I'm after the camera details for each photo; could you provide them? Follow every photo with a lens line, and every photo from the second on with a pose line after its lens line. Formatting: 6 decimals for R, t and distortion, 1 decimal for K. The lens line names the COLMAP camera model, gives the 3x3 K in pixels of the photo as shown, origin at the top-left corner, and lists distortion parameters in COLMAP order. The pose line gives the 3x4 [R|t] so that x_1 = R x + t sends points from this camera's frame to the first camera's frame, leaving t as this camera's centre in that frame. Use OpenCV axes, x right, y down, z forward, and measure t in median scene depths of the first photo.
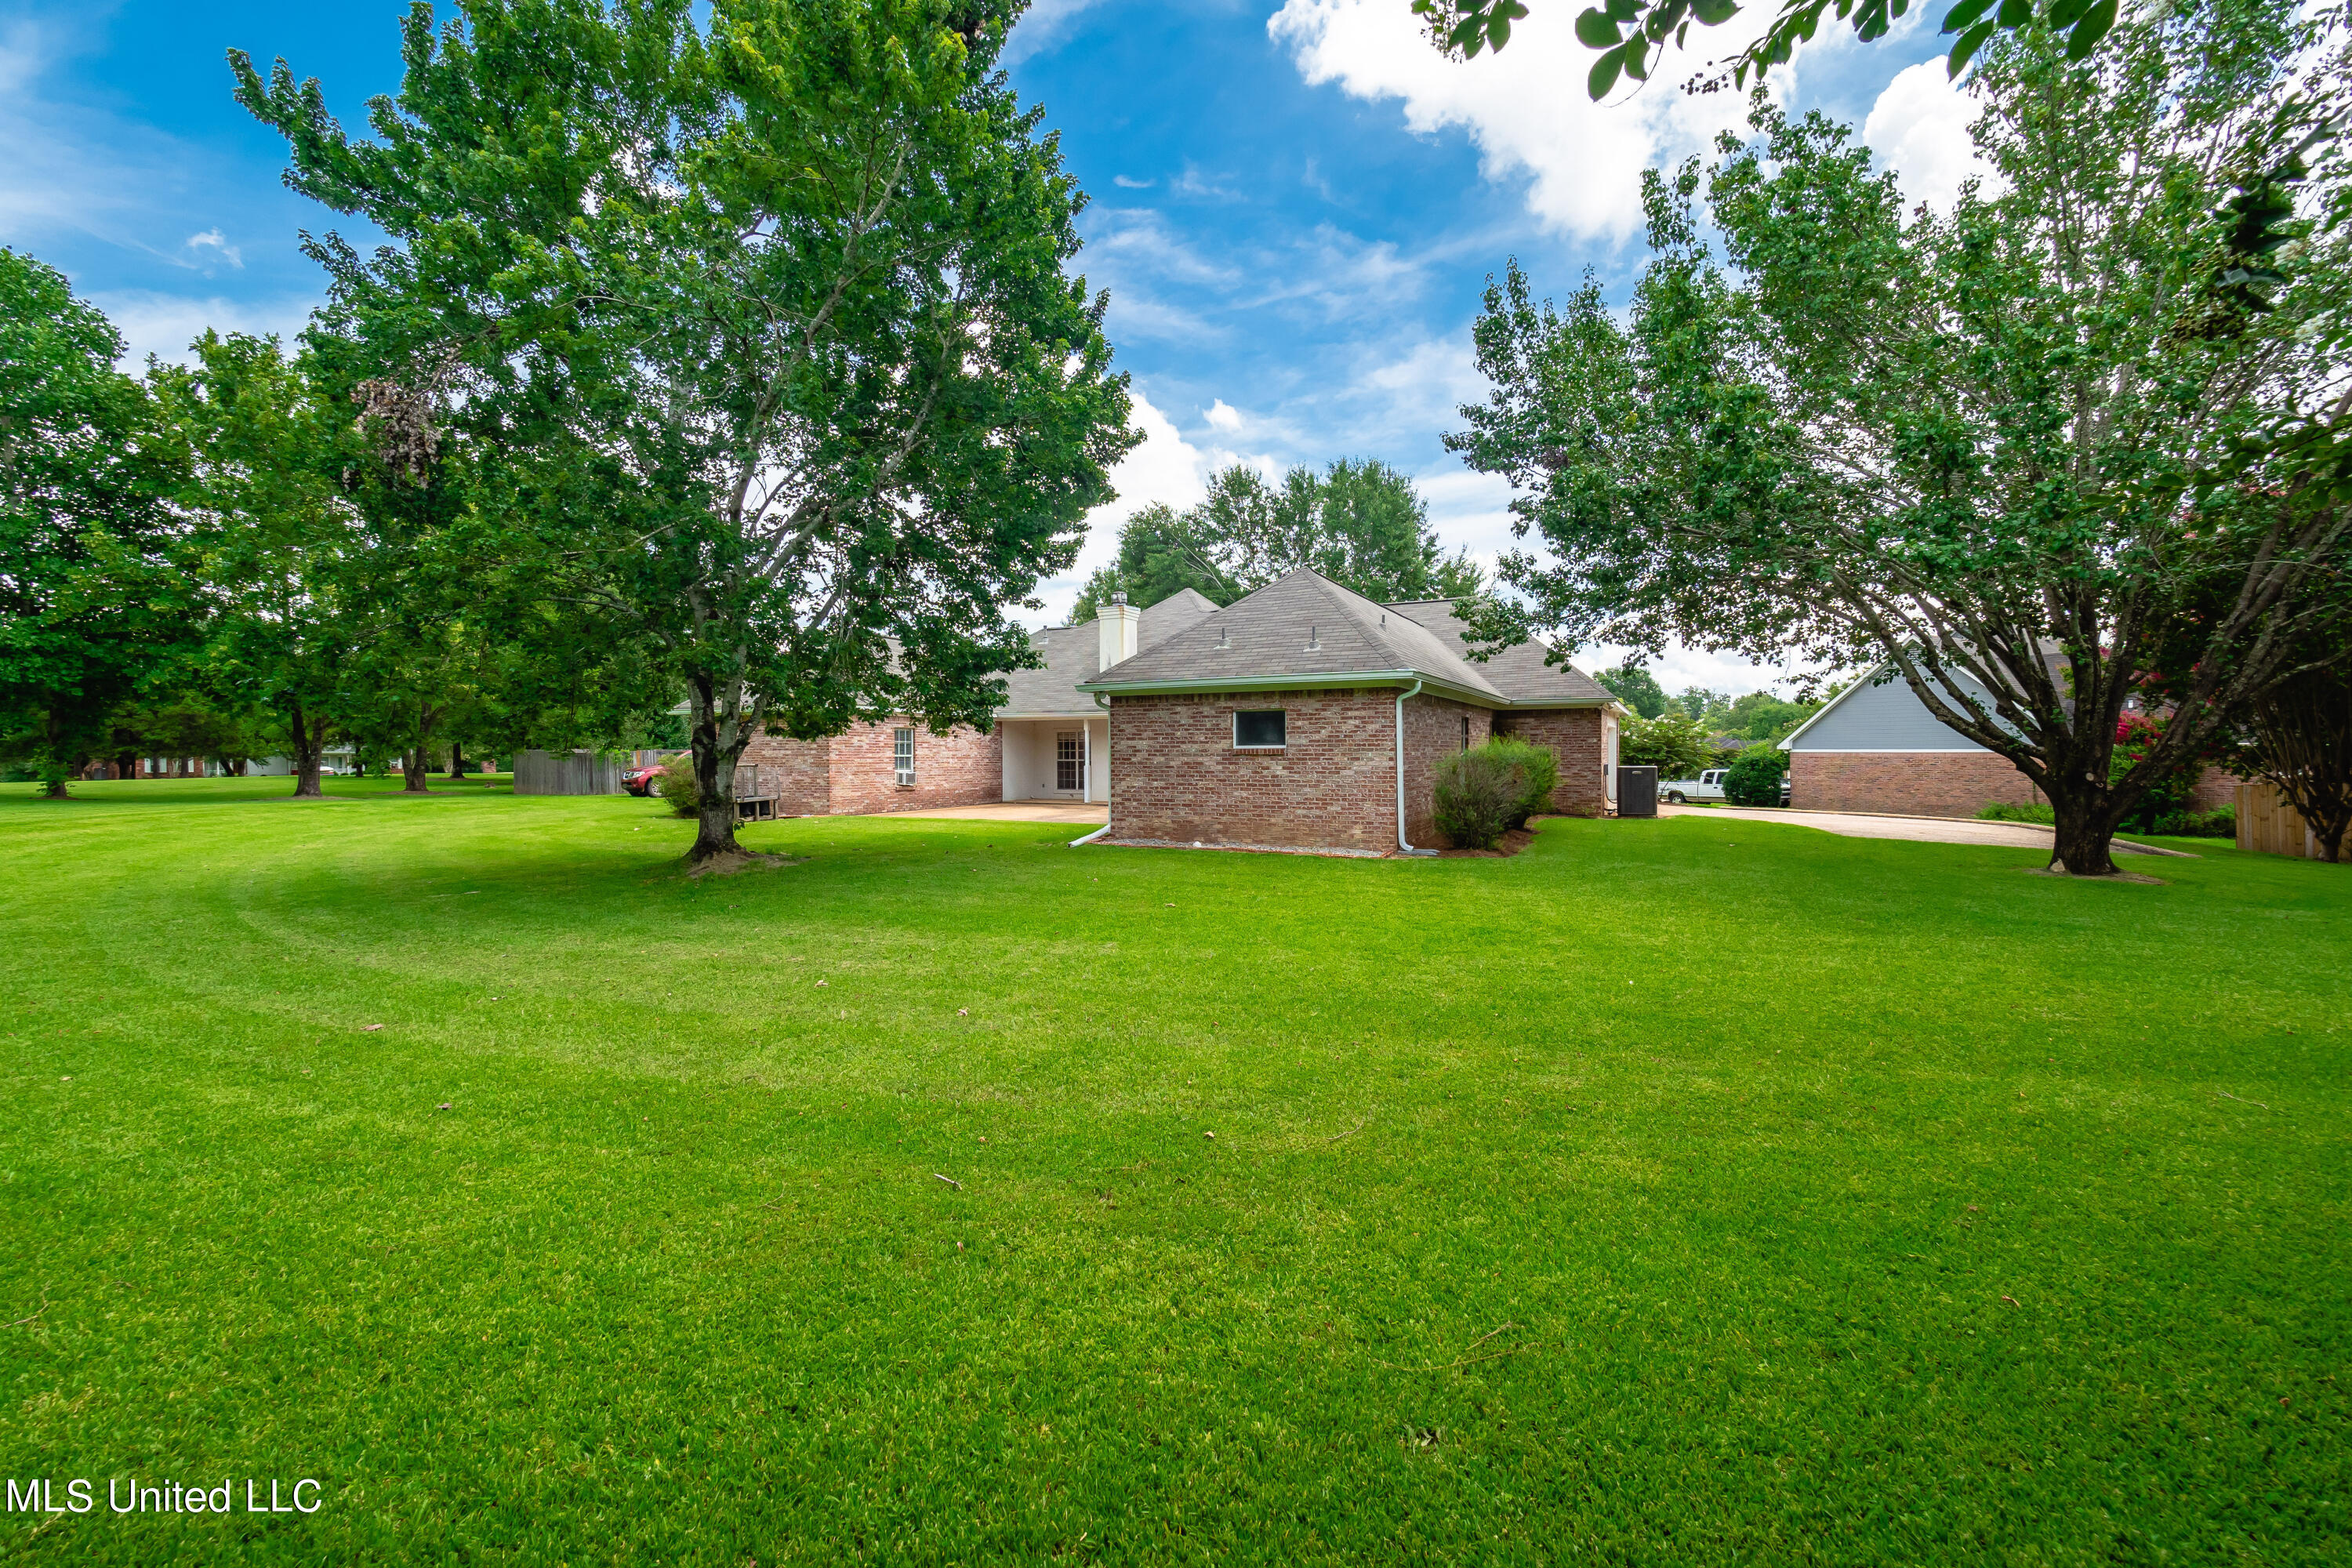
lens RADIAL K [[1005.9, 0, 1175.9], [0, 1005.9, 775.5], [0, 0, 1]] dist [-0.001198, -0.000231]
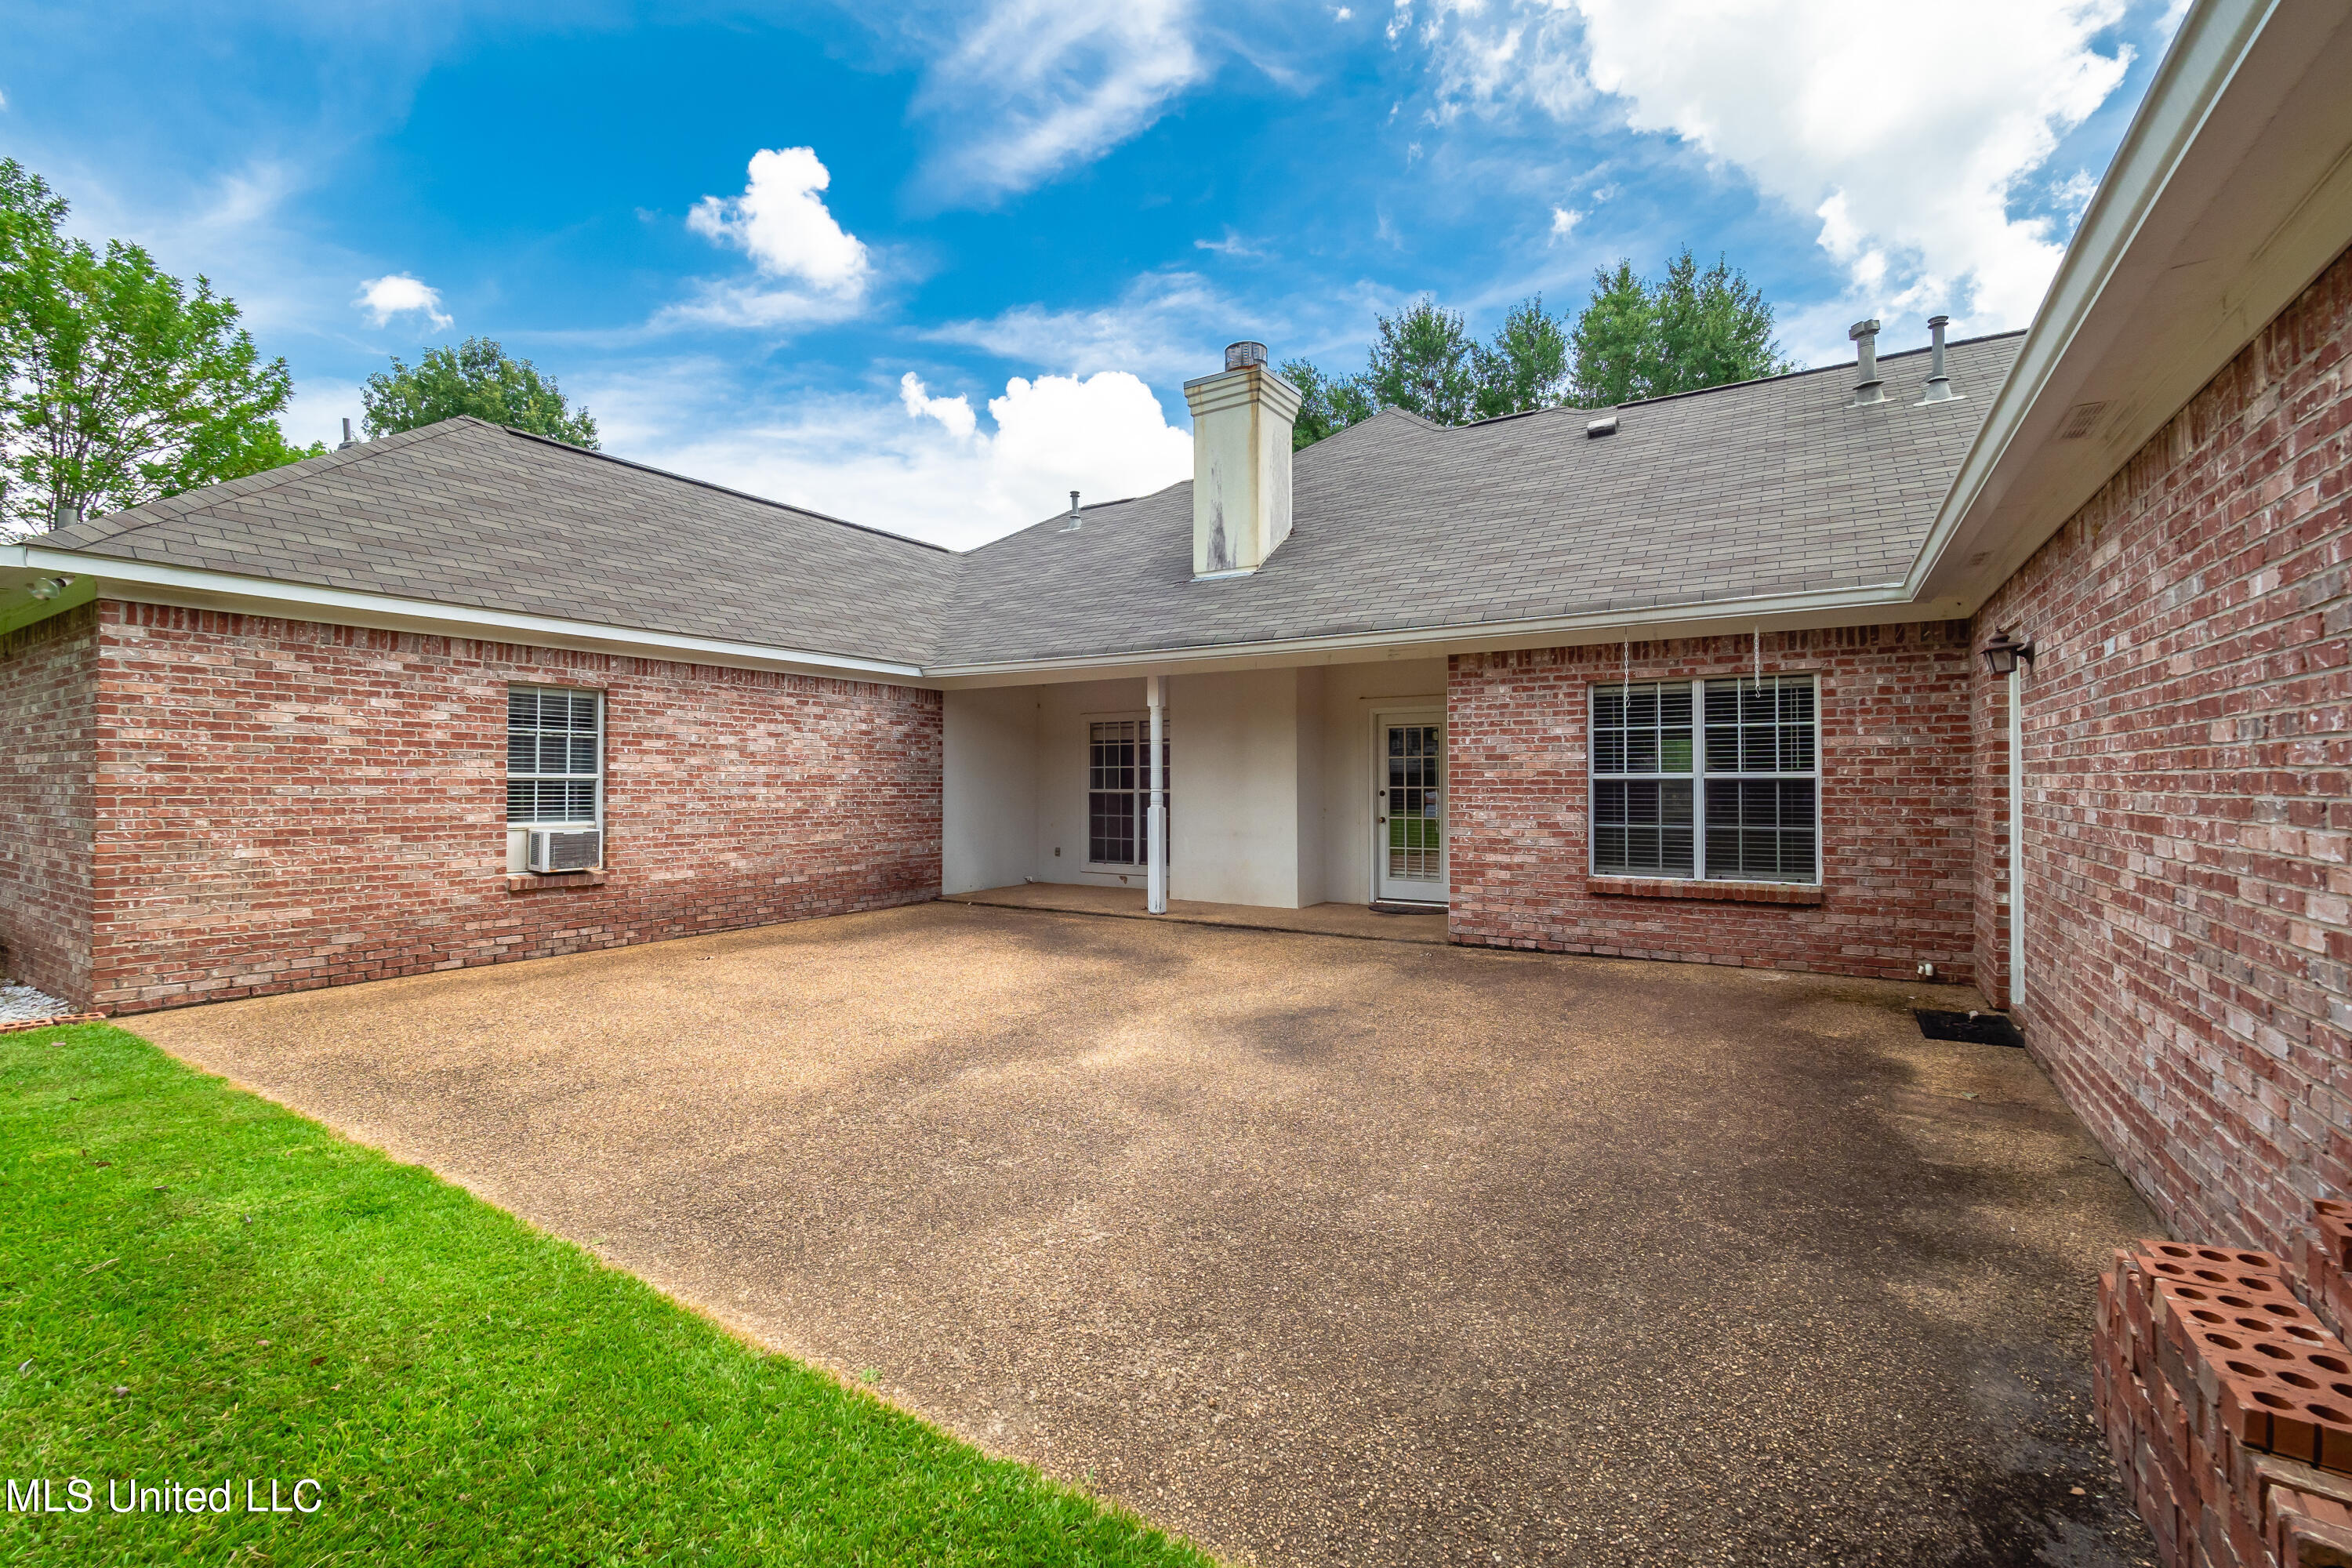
lens RADIAL K [[1005.9, 0, 1171.5], [0, 1005.9, 773.1], [0, 0, 1]] dist [-0.001198, -0.000231]
pose [[0.994495, 0.002169, -0.104760, -0.043936], [-0.005387, 0.999522, -0.030439, -0.010706], [0.104644, 0.030836, 0.994032, 0.624796]]
